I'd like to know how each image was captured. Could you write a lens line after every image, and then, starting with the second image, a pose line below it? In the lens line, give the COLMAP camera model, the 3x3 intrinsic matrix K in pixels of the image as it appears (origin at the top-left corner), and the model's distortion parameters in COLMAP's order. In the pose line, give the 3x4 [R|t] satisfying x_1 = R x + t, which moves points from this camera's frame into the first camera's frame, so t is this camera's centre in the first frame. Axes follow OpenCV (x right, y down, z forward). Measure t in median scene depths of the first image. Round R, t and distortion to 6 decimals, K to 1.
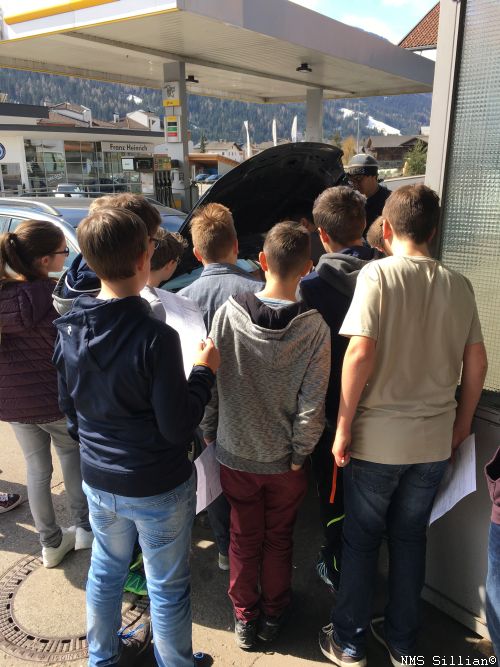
lens RADIAL K [[568.2, 0, 246.9], [0, 568.2, 333.9], [0, 0, 1]] dist [0.079733, 0.003465]
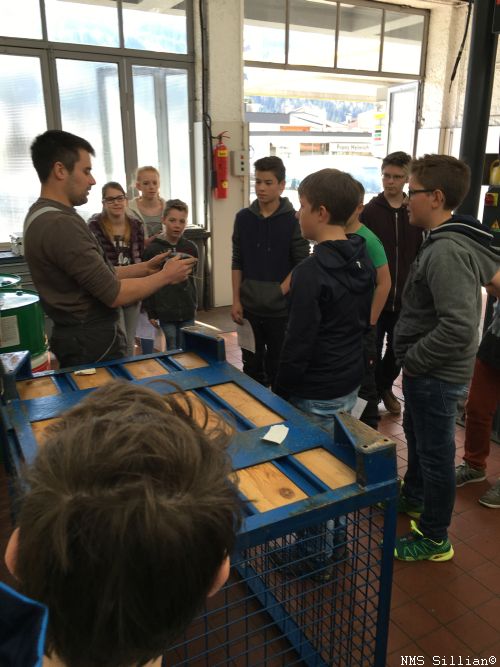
lens RADIAL K [[568.2, 0, 246.4], [0, 568.2, 334.7], [0, 0, 1]] dist [0.079733, 0.003465]
pose [[0.929887, 0.106956, -0.351952, 0.034382], [-0.105592, 0.994141, 0.023130, 0.036557], [0.352364, 0.015655, 0.935732, -0.119438]]
